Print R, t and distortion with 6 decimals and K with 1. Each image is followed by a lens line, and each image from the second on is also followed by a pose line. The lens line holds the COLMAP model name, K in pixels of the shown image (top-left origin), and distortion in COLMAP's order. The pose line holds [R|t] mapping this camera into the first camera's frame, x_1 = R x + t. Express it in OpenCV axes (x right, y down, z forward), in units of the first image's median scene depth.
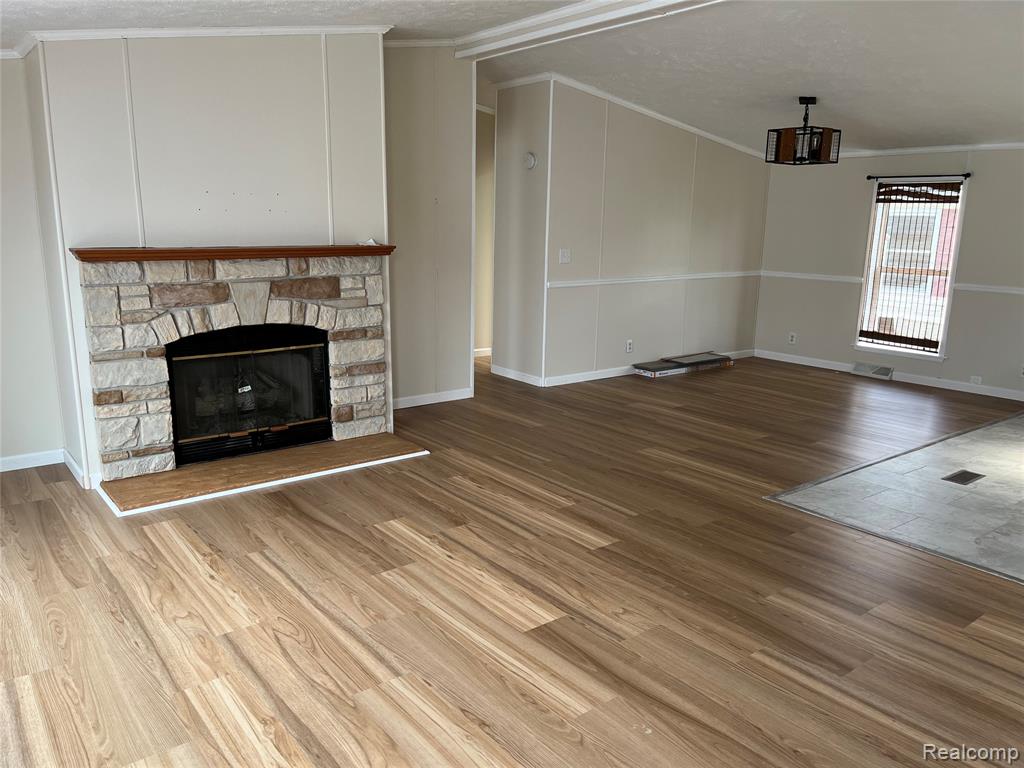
lens RADIAL K [[778.2, 0, 514.6], [0, 778.2, 388.4], [0, 0, 1]] dist [0.023255, -0.006433]
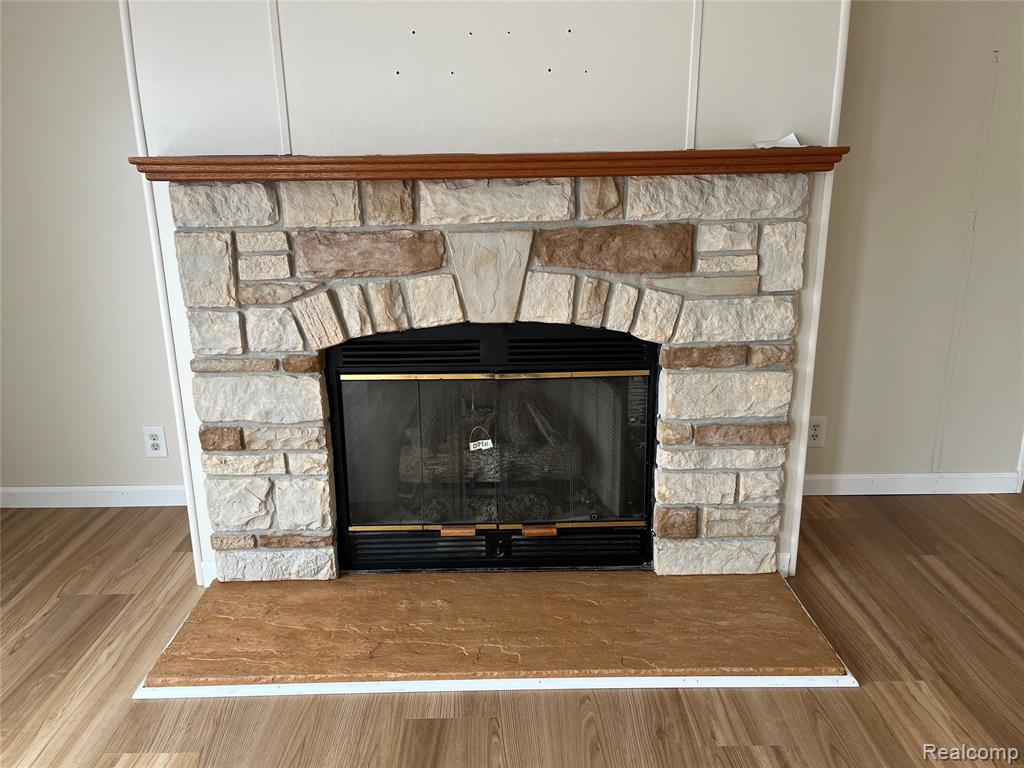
lens RADIAL K [[778.2, 0, 514.6], [0, 778.2, 388.4], [0, 0, 1]] dist [0.023255, -0.006433]
pose [[0.796387, 0.148629, -0.586240, -0.039481], [-0.108380, 0.988714, 0.103438, -0.090160], [0.594997, -0.018839, 0.803507, 0.613473]]
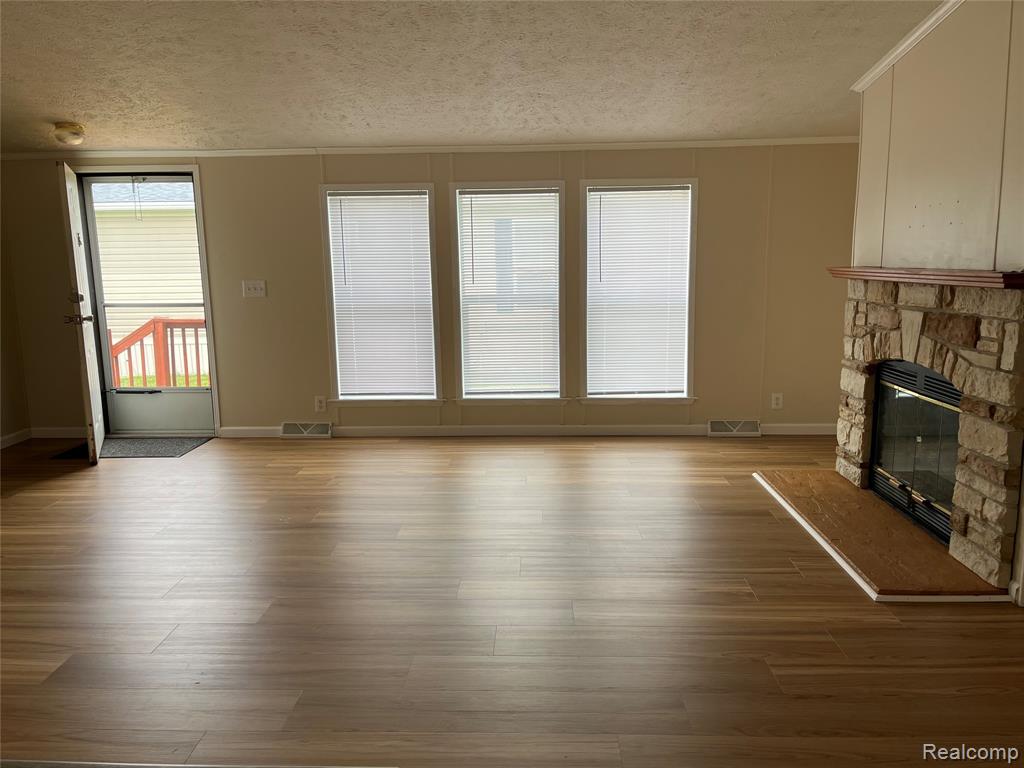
lens RADIAL K [[778.2, 0, 514.6], [0, 778.2, 388.4], [0, 0, 1]] dist [0.023255, -0.006433]
pose [[-0.636928, 0.124083, -0.760872, 0.563962], [-0.162712, 0.943091, 0.290006, -0.223960], [0.753557, 0.308516, -0.580491, 1.151819]]
